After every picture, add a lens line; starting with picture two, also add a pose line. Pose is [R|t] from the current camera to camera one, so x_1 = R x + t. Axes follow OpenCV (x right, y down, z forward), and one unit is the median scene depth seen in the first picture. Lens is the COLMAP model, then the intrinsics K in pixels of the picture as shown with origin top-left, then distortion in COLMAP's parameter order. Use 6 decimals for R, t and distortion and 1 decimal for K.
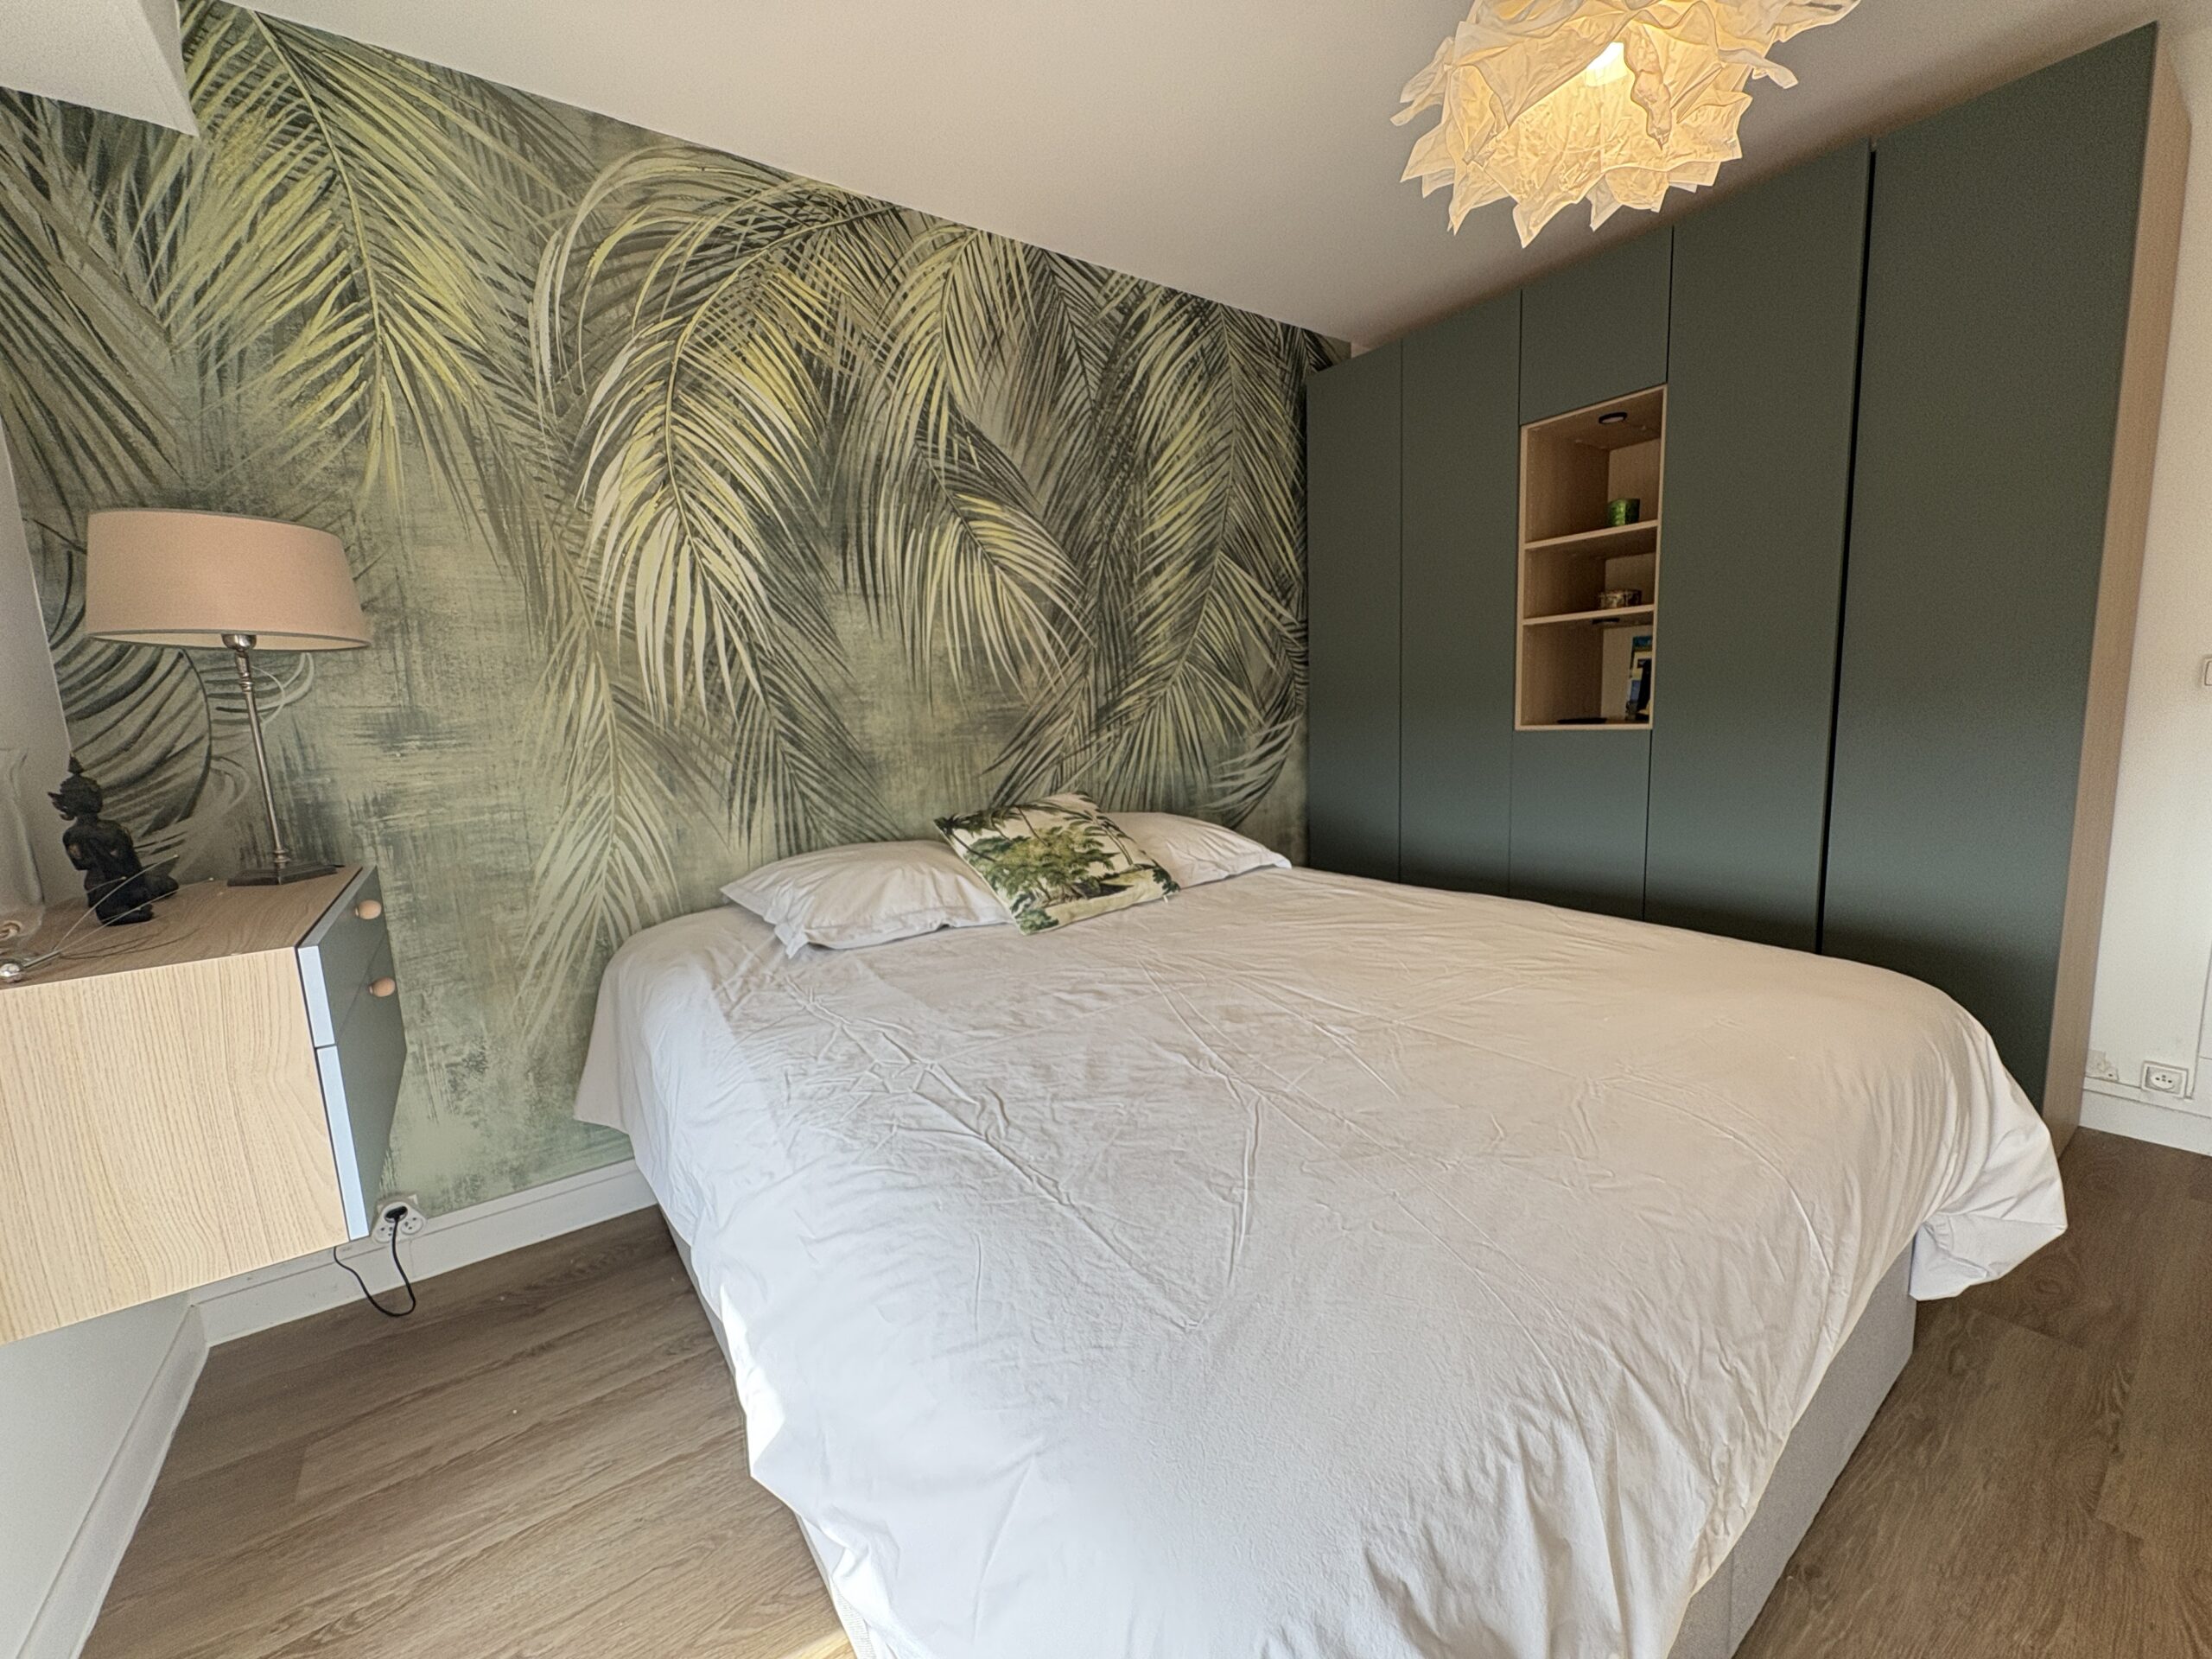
lens RADIAL K [[879.4, 0, 1106.0], [0, 879.4, 829.5], [0, 0, 1]] dist [0.003824, -0.000626]
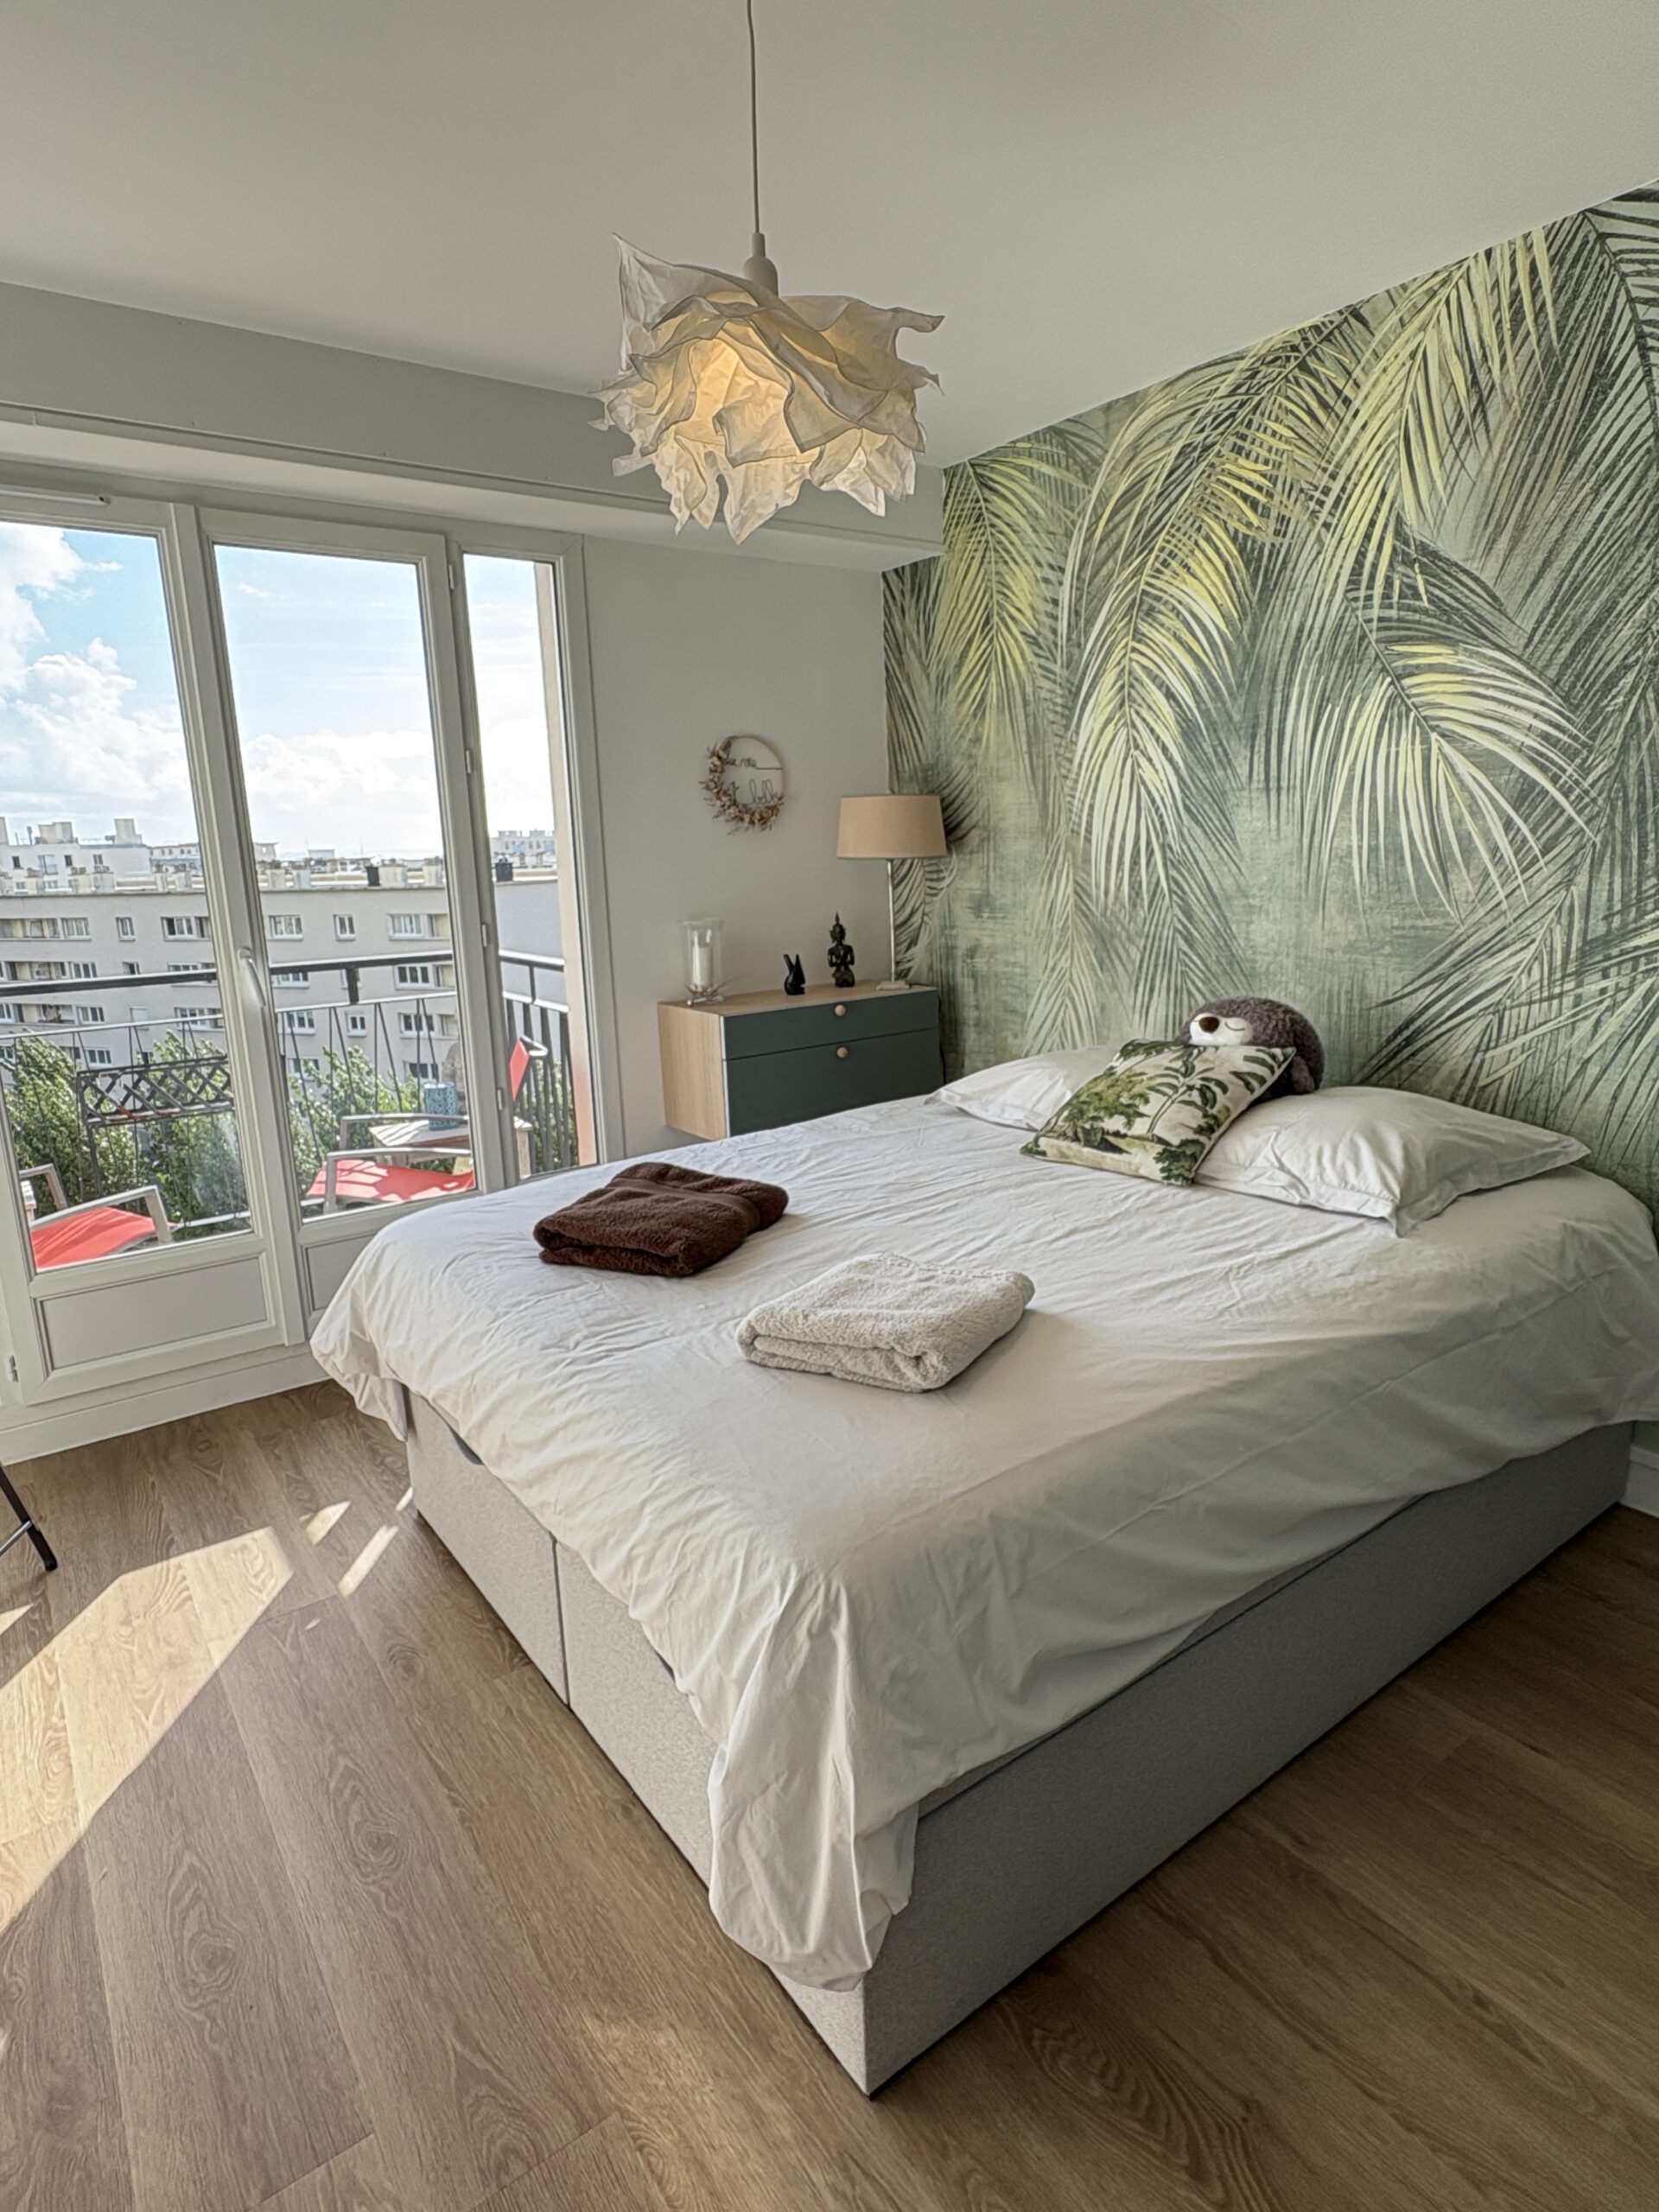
lens RADIAL K [[1204.7, 0, 829.5], [0, 1204.7, 1106.0], [0, 0, 1]] dist [0.002459, 0.002517]
pose [[0.002644, 0.262791, -0.964849, 1.048591], [-0.107894, 0.959295, 0.260982, -0.235450], [0.994159, 0.103412, 0.030890, 0.561455]]
